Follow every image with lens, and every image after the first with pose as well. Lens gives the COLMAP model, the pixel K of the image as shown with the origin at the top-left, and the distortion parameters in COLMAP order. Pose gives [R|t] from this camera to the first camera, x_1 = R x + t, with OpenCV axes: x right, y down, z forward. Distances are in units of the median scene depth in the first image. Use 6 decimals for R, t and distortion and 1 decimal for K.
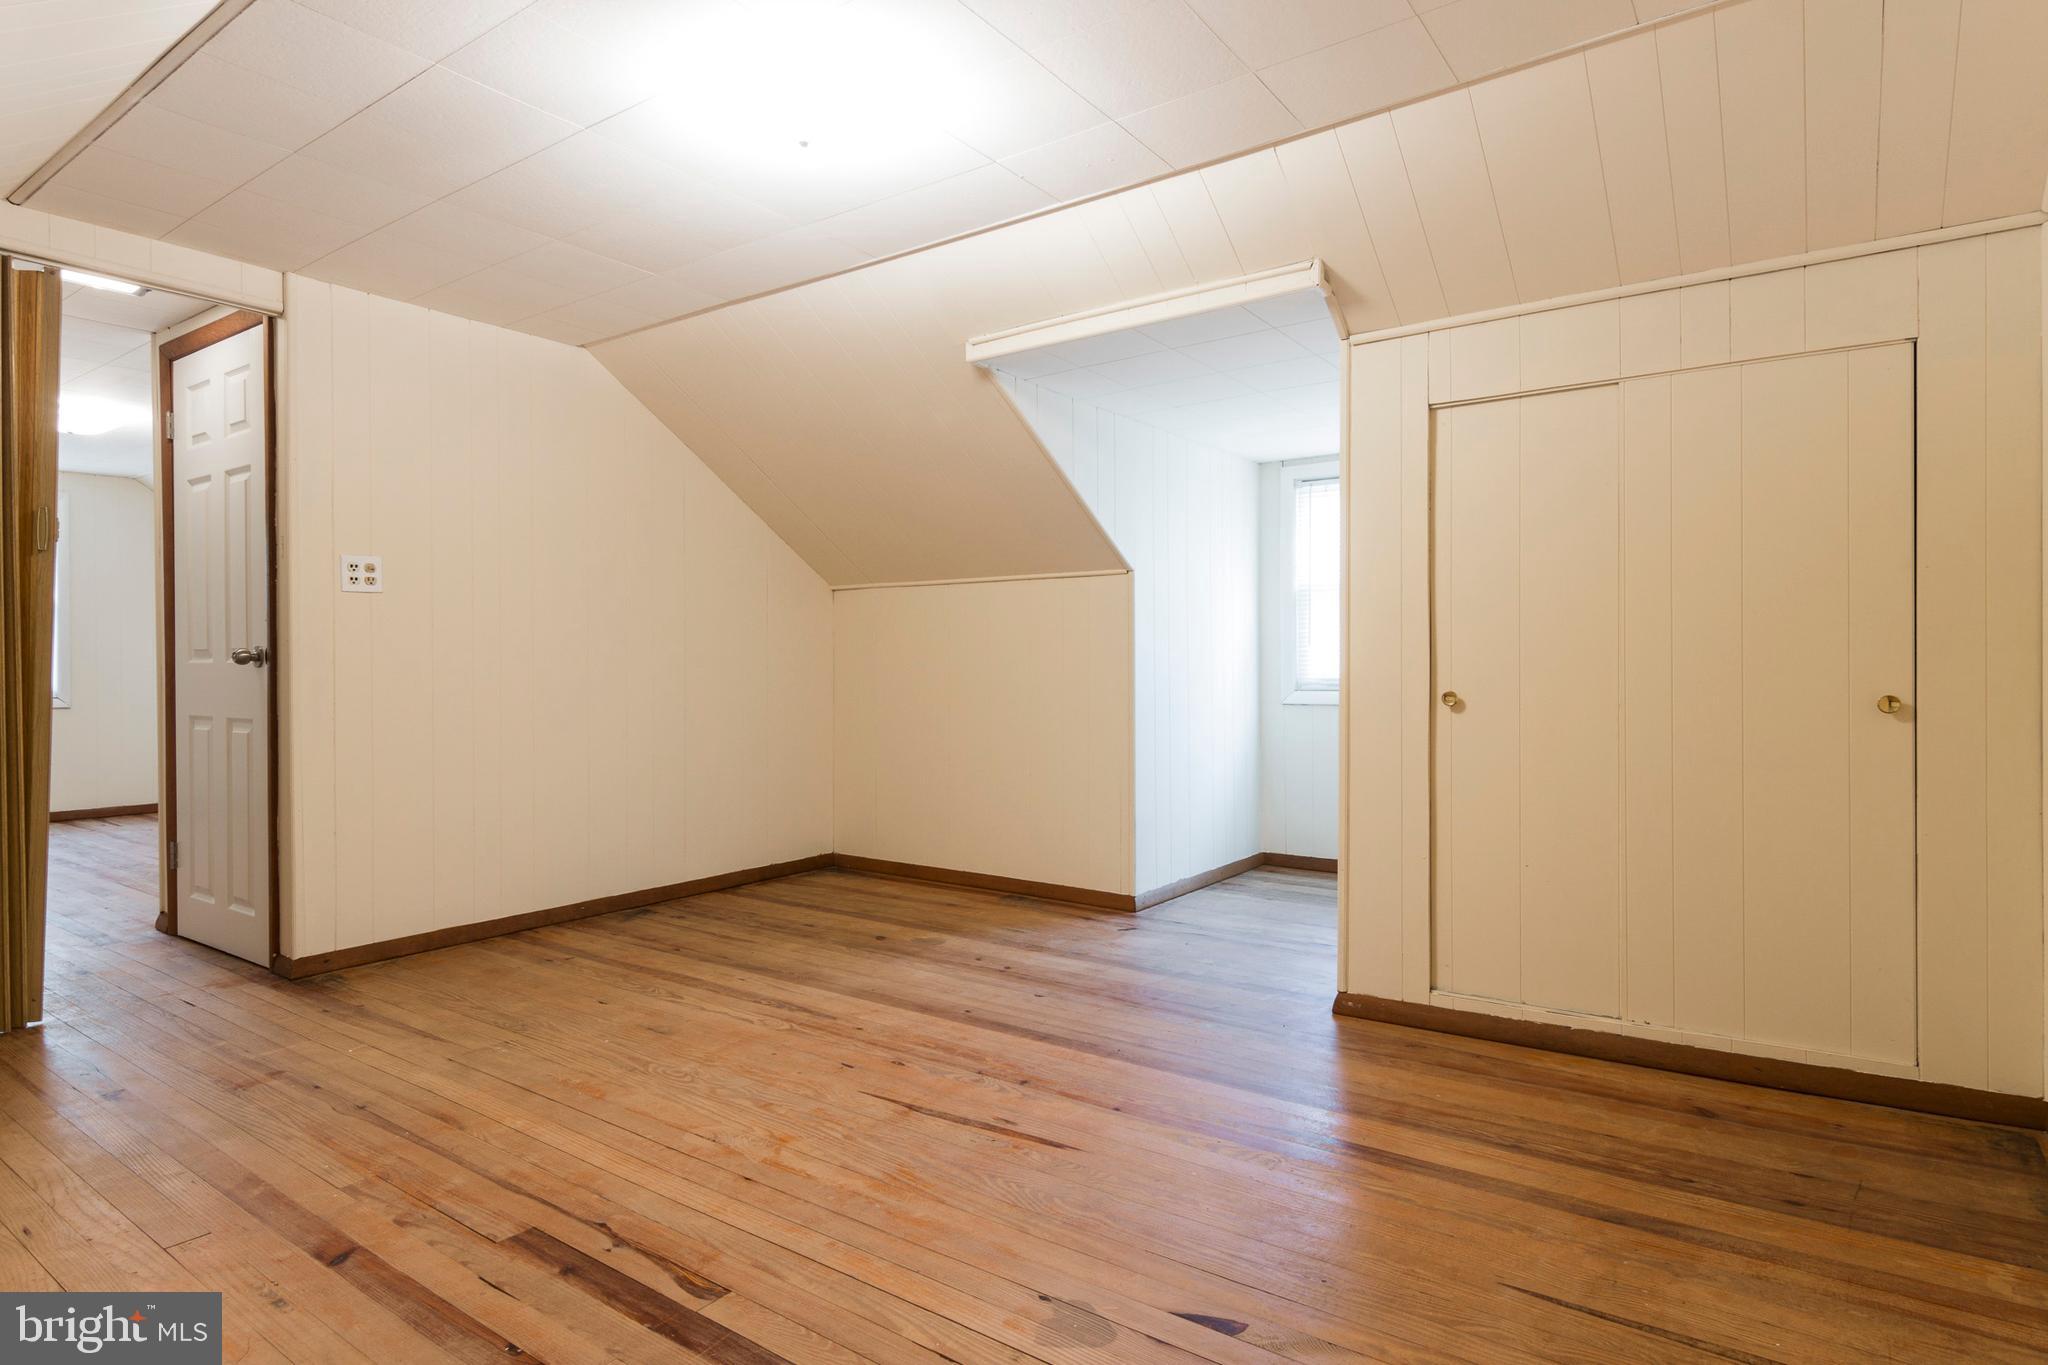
lens RADIAL K [[1093.6, 0, 1048.7], [0, 1093.6, 676.6], [0, 0, 1]] dist [0.022910, -0.013356]
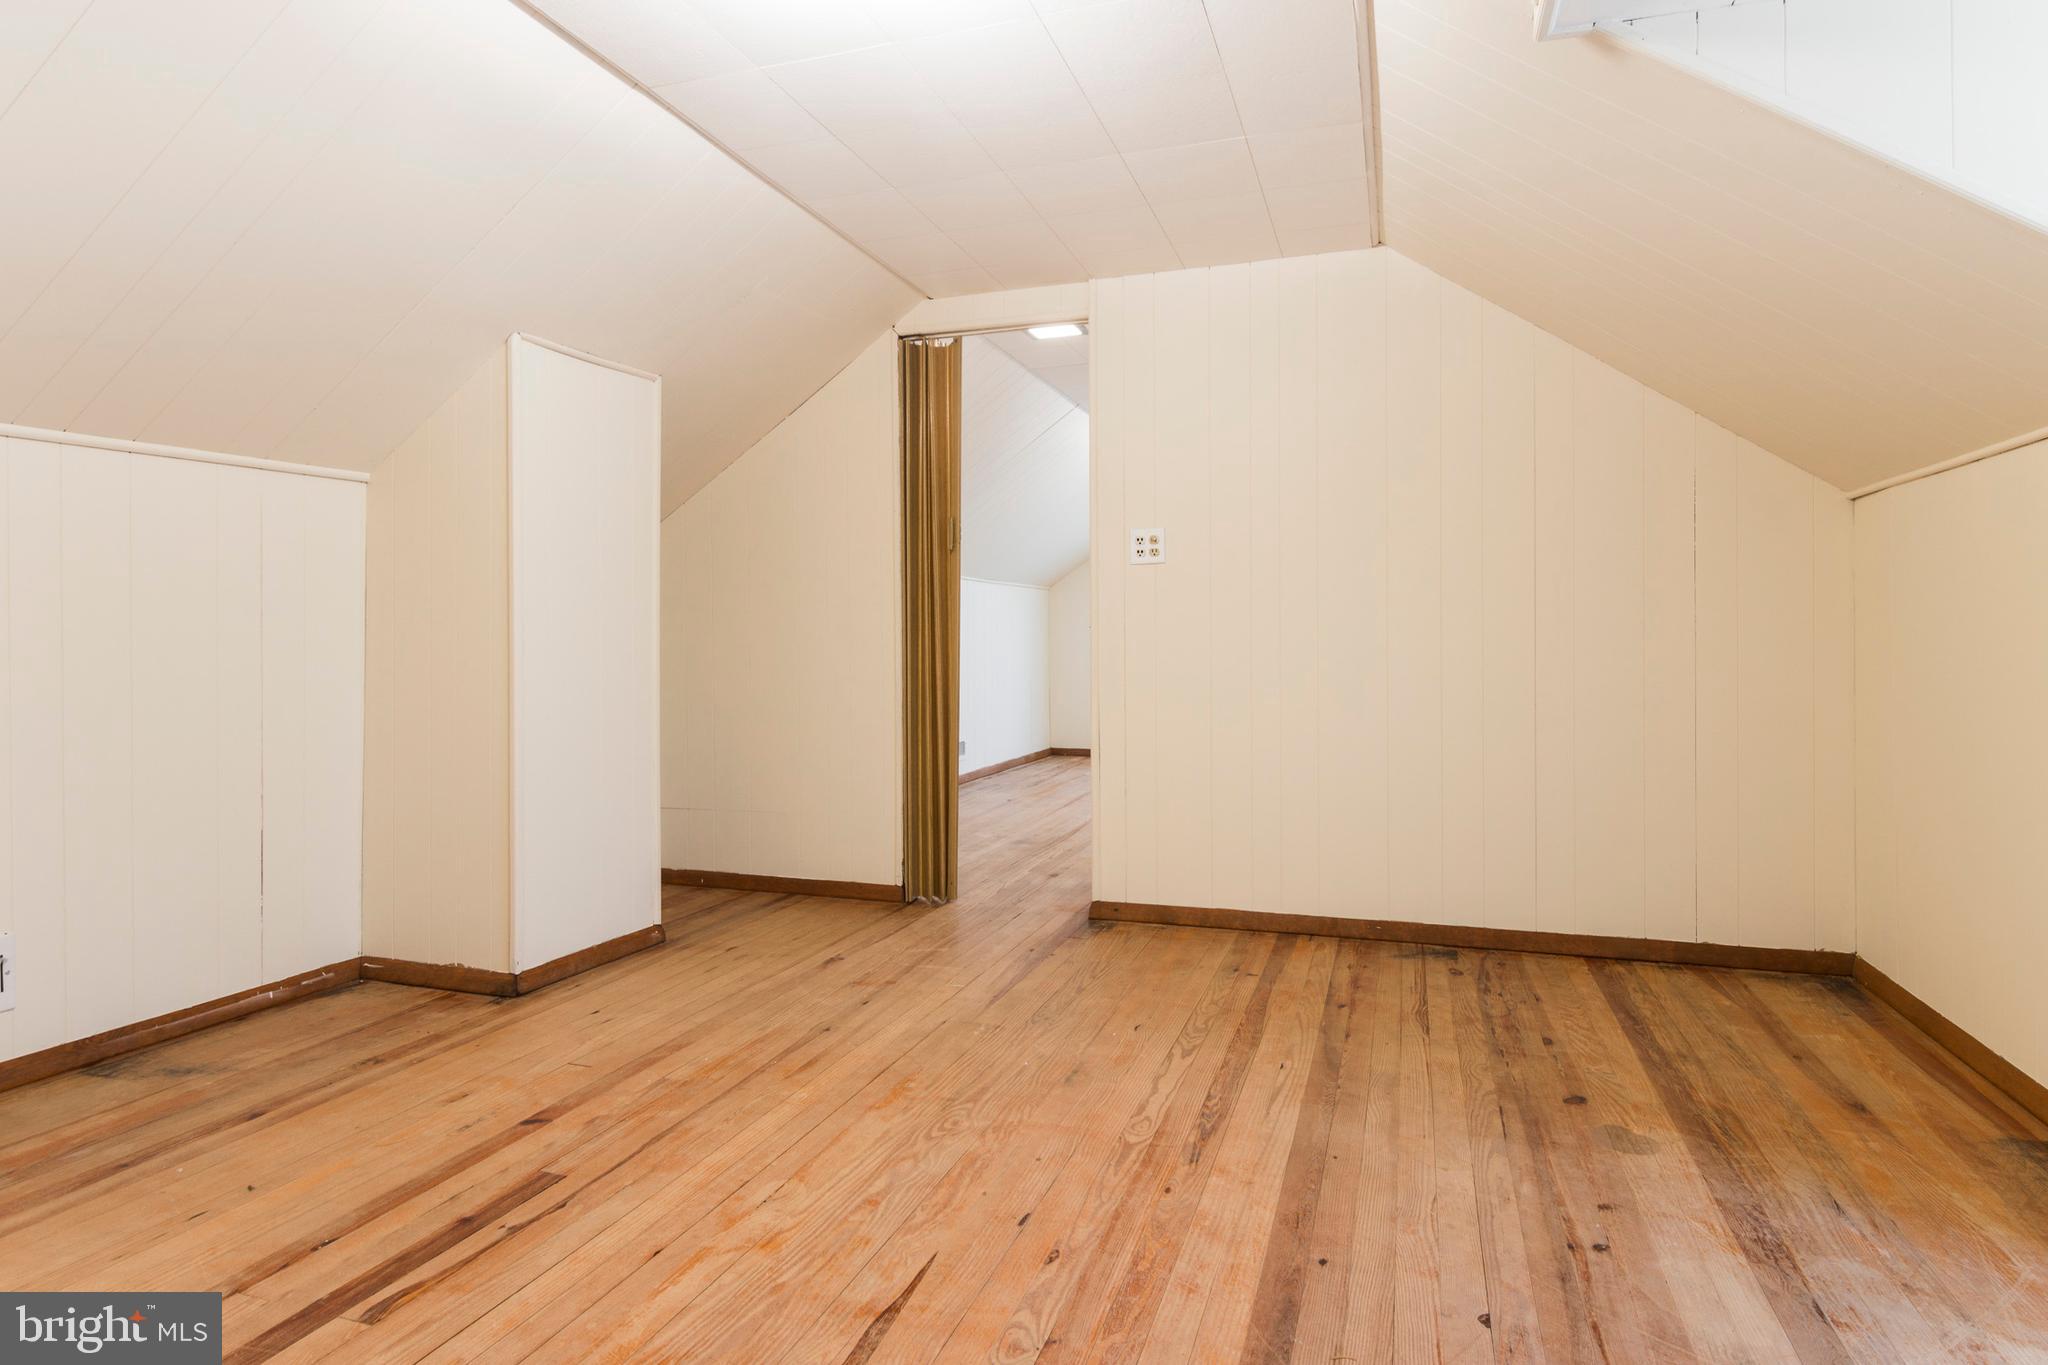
lens RADIAL K [[1093.6, 0, 1048.7], [0, 1093.6, 676.6], [0, 0, 1]] dist [0.022910, -0.013356]
pose [[0.294441, 0.029966, -0.955200, 0.508058], [-0.005389, 0.999544, 0.029696, -0.009513], [0.955655, -0.003597, 0.294468, 0.869563]]
